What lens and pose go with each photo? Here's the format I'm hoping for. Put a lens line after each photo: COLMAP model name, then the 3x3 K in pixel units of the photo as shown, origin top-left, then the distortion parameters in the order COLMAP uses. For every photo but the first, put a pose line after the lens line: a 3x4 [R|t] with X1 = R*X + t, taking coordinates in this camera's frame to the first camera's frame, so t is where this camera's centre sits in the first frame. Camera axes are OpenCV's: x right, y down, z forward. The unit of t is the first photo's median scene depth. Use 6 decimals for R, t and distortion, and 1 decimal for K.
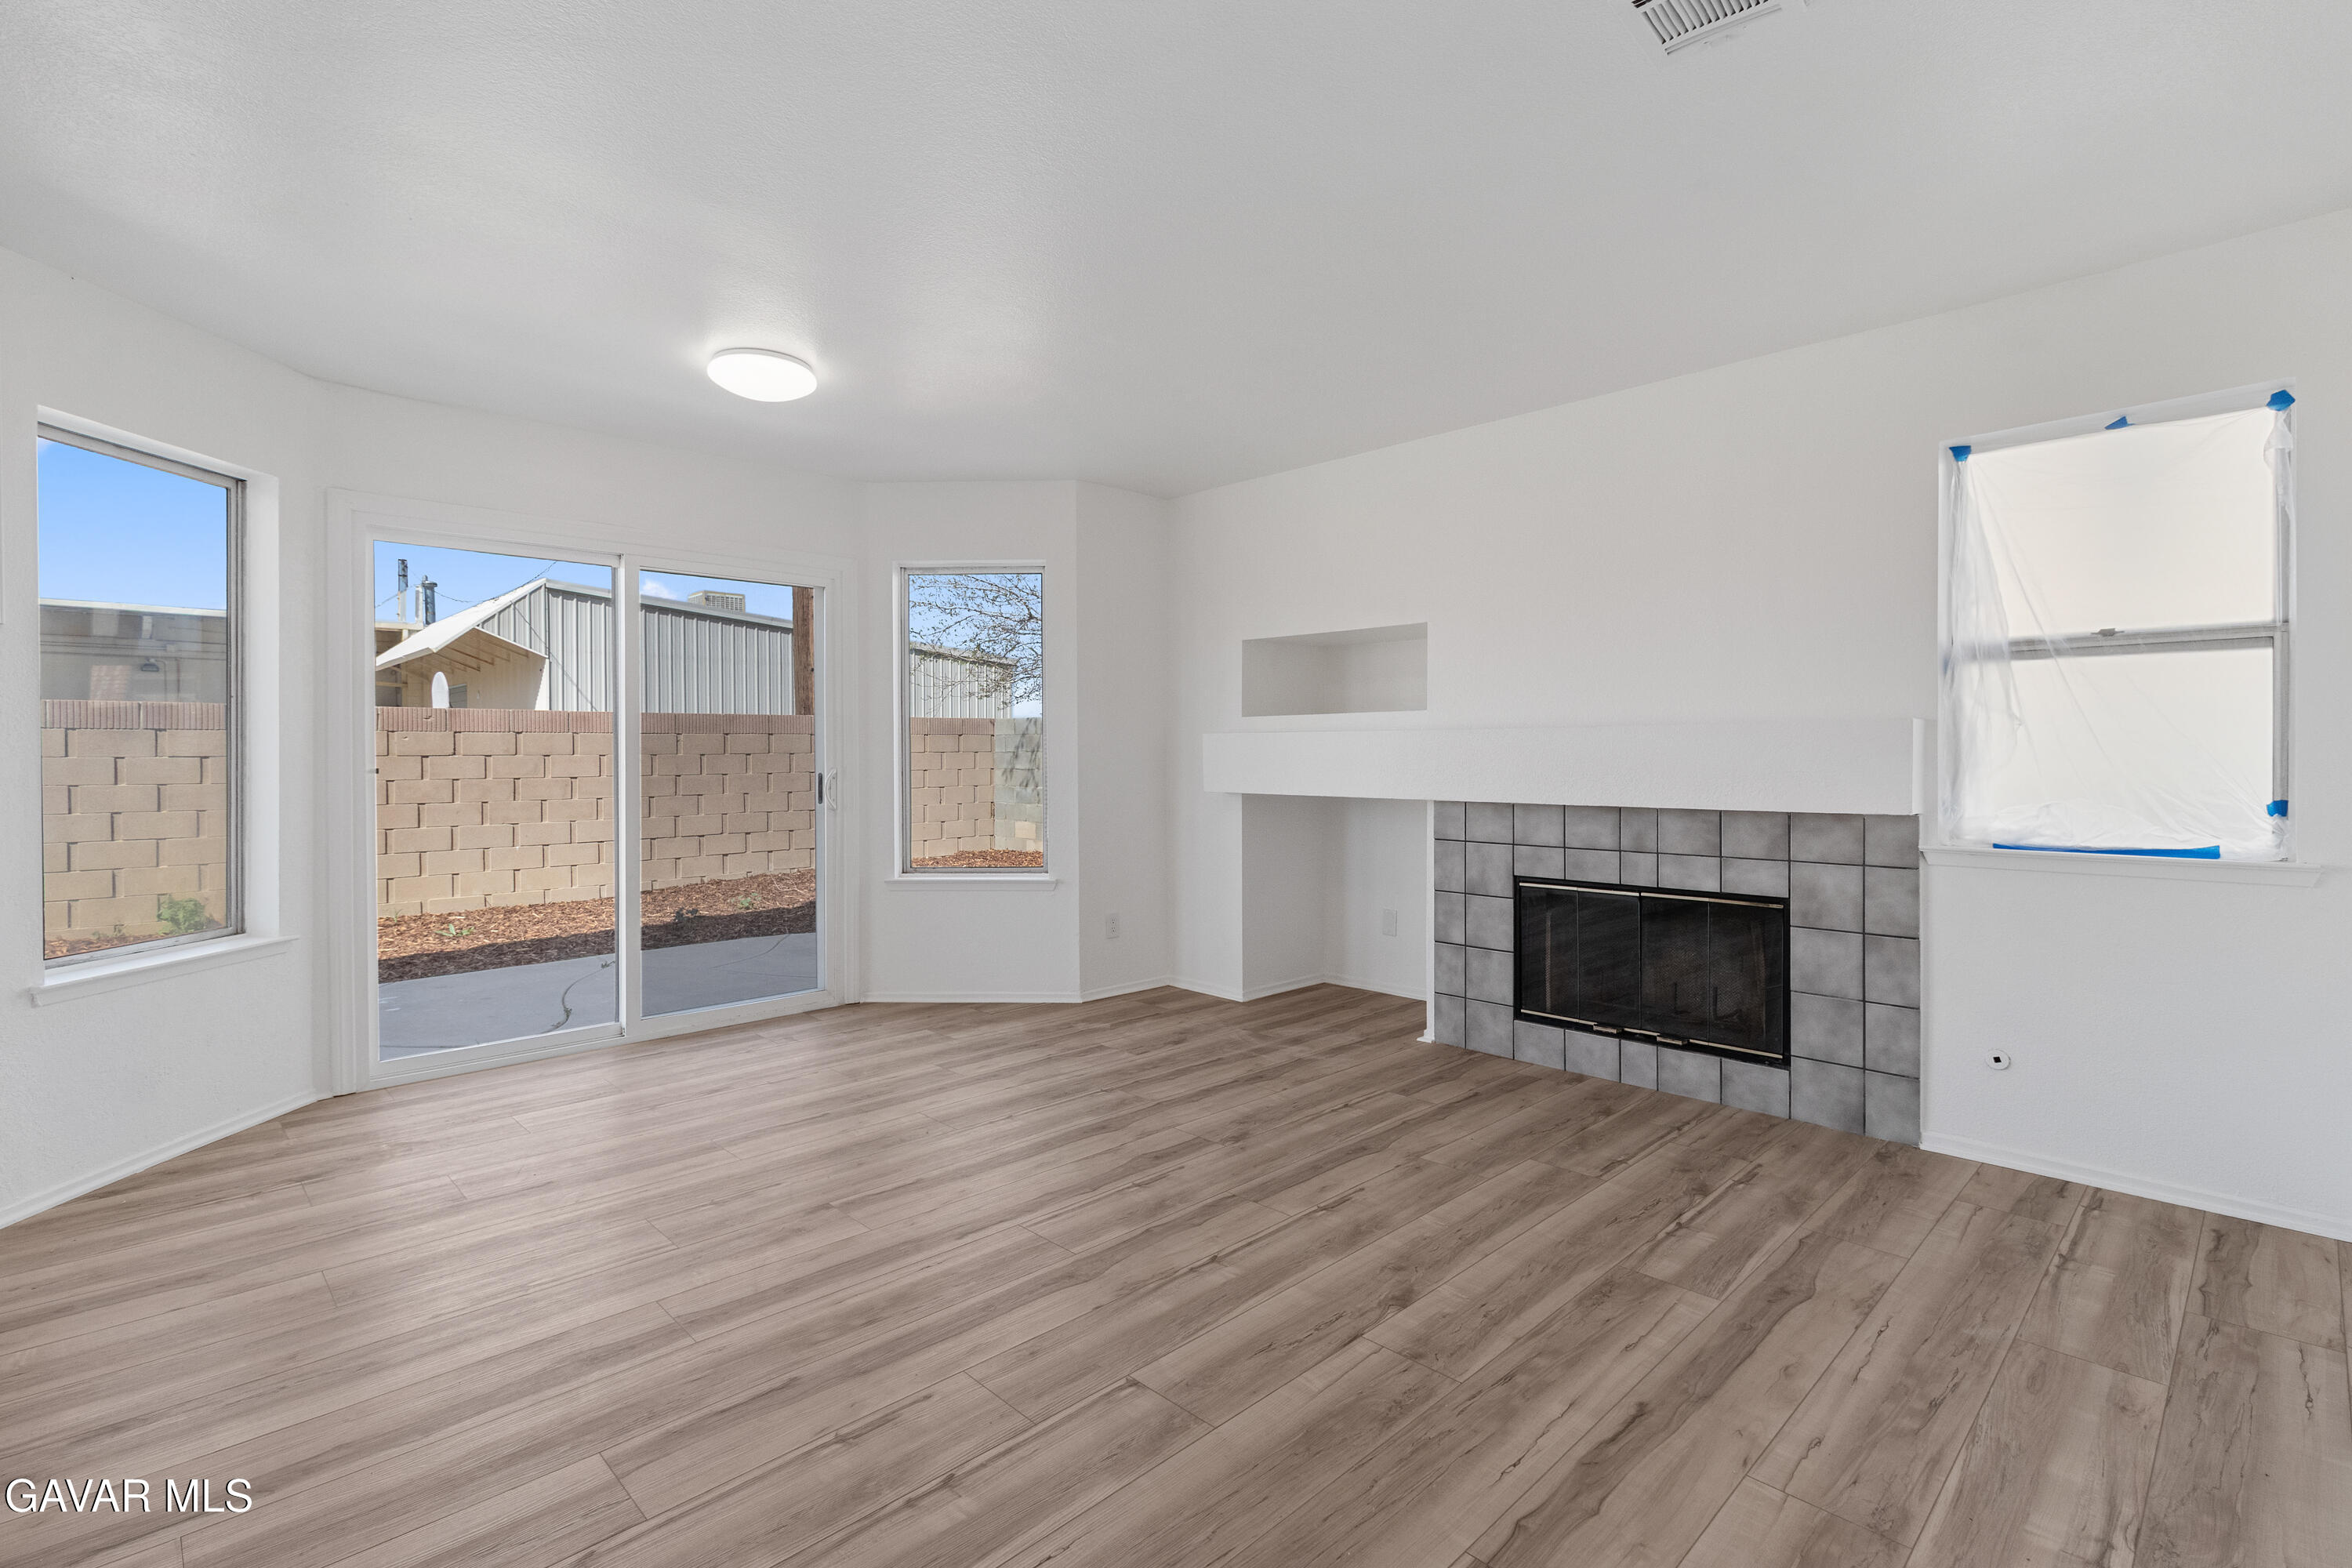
lens RADIAL K [[1103.5, 0, 1172.1], [0, 1103.5, 759.9], [0, 0, 1]] dist [-0.001924, 0.000797]
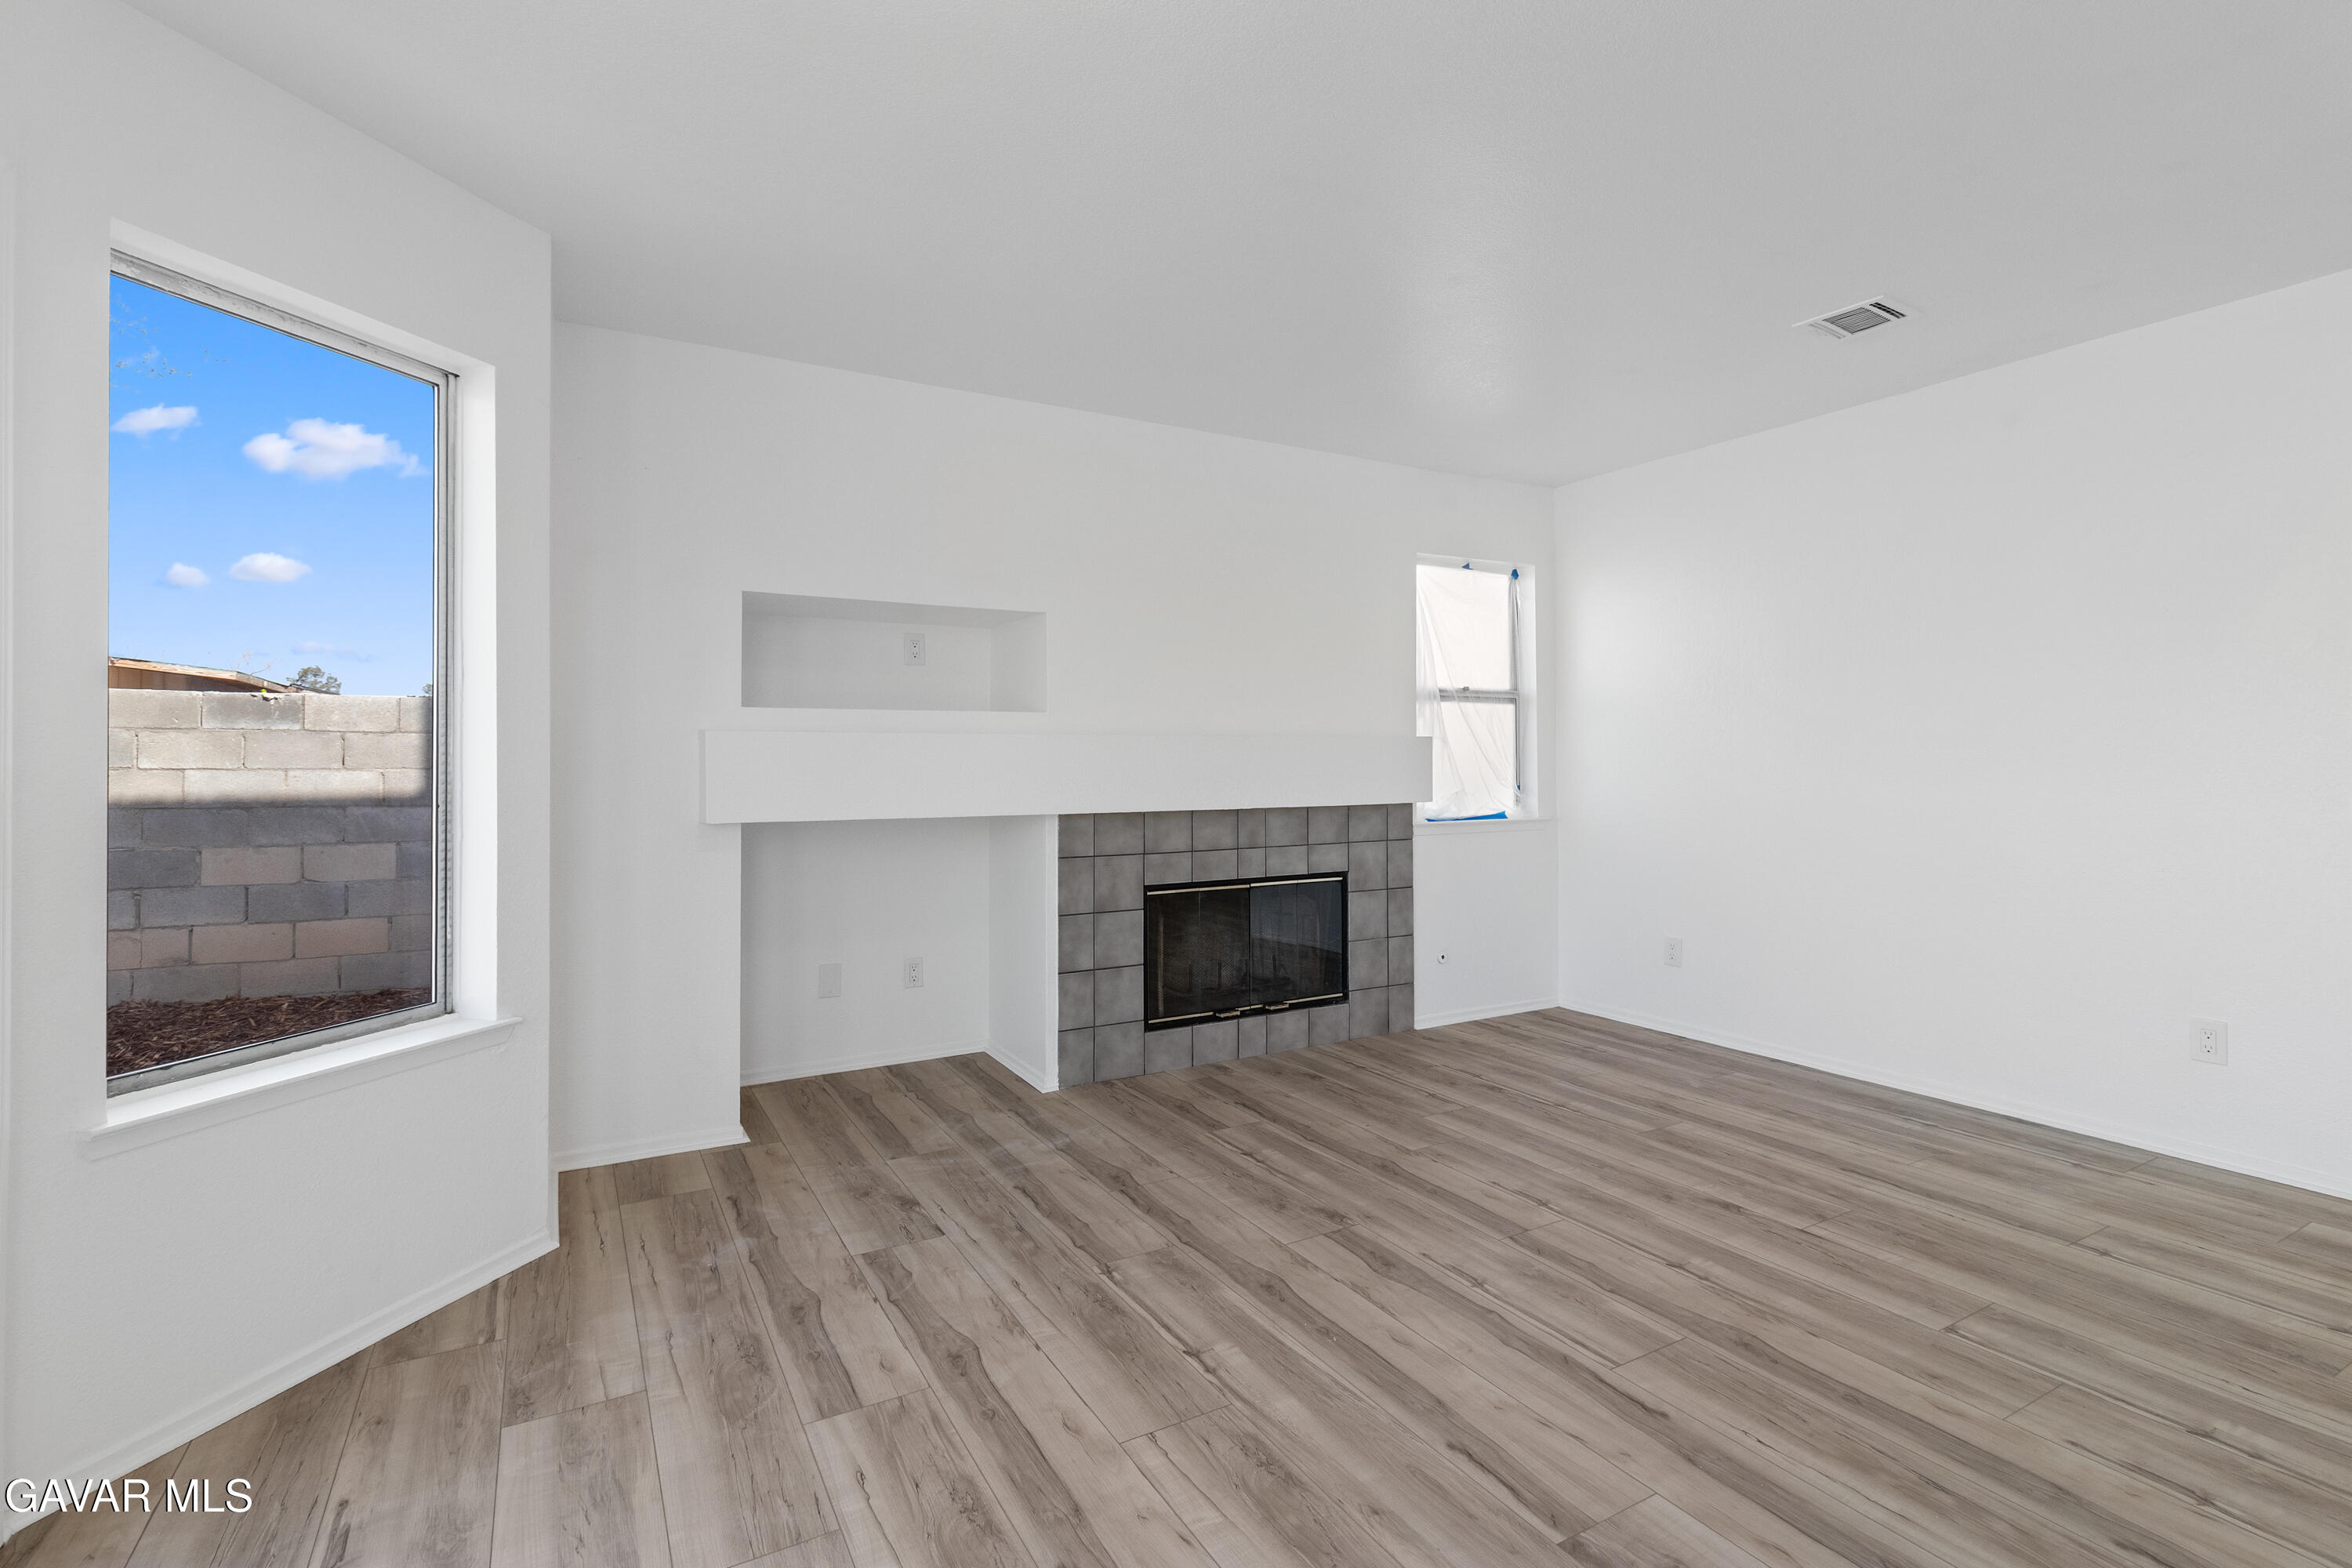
lens RADIAL K [[1103.5, 0, 1189.8], [0, 1103.5, 742.9], [0, 0, 1]] dist [-0.001924, 0.000797]
pose [[0.236195, 0.016529, 0.971565, -0.713028], [0.009938, 0.999762, -0.019424, -0.003393], [-0.971655, 0.014243, 0.235975, 0.811054]]
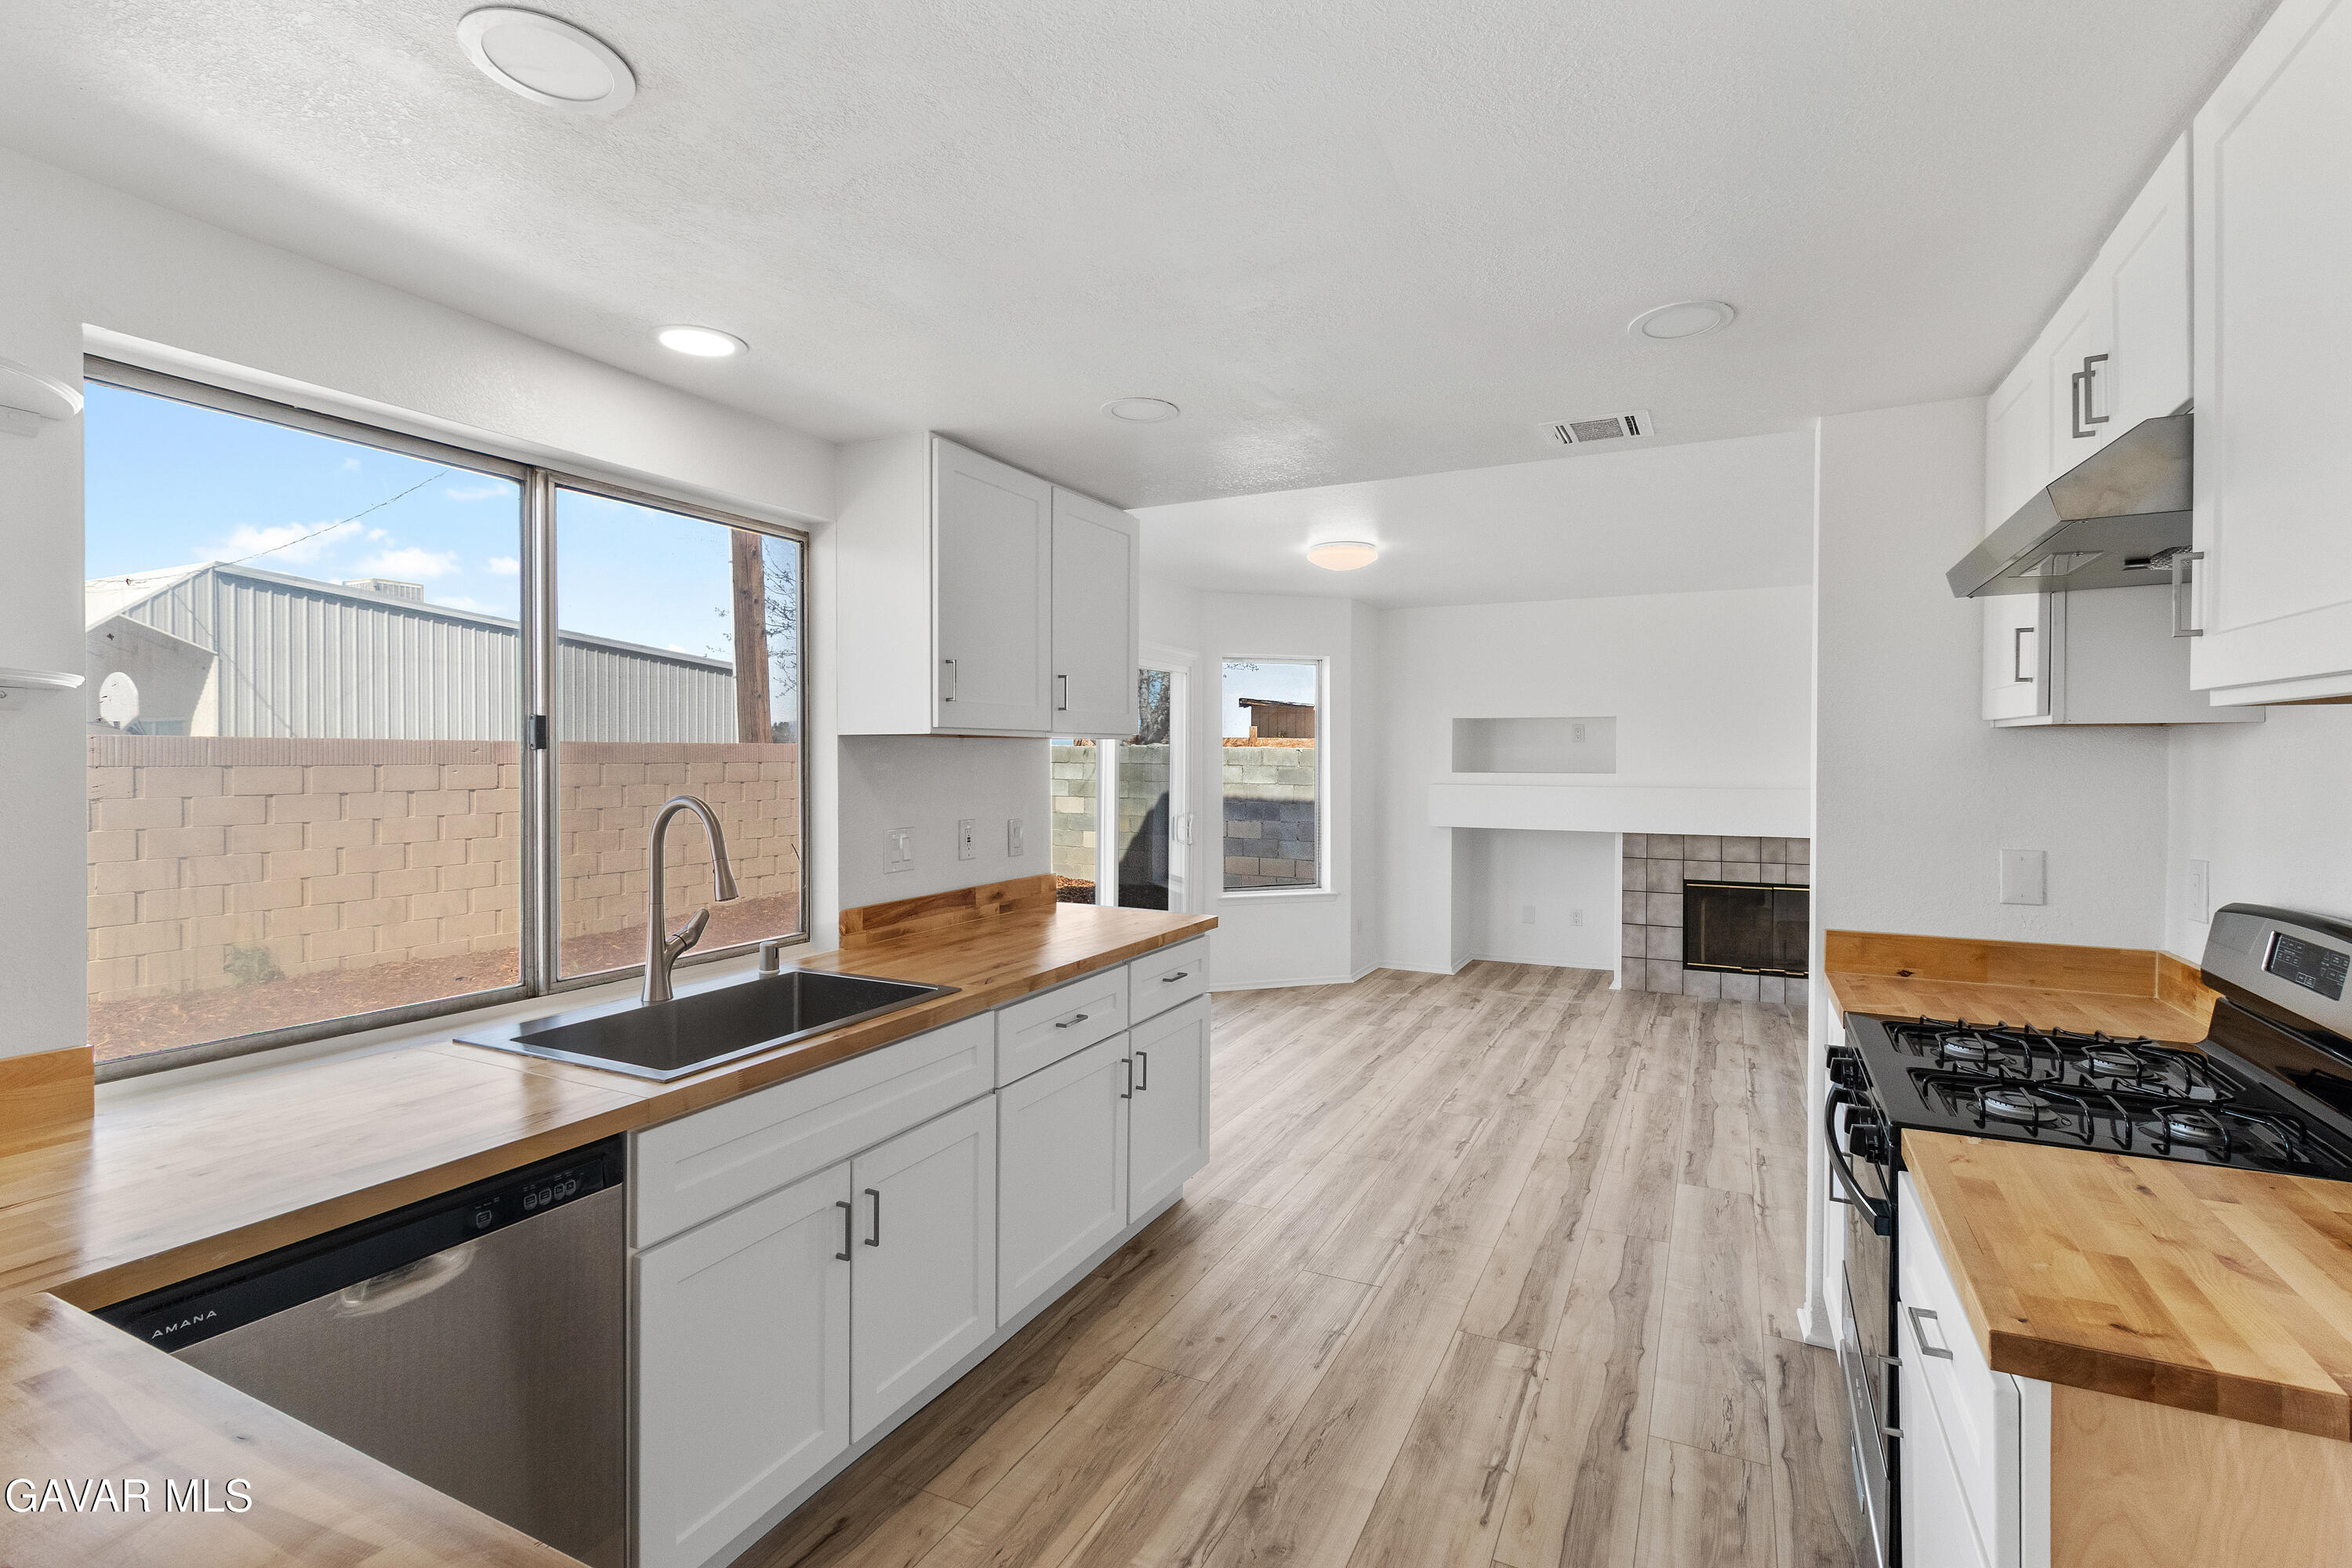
lens RADIAL K [[1103.5, 0, 1175.2], [0, 1103.5, 768.2], [0, 0, 1]] dist [-0.001924, 0.000797]
pose [[0.942259, 0.002174, 0.334877, -1.031846], [-0.003323, 0.999990, 0.002860, -0.066338], [-0.334867, -0.003807, 0.942258, -0.293053]]
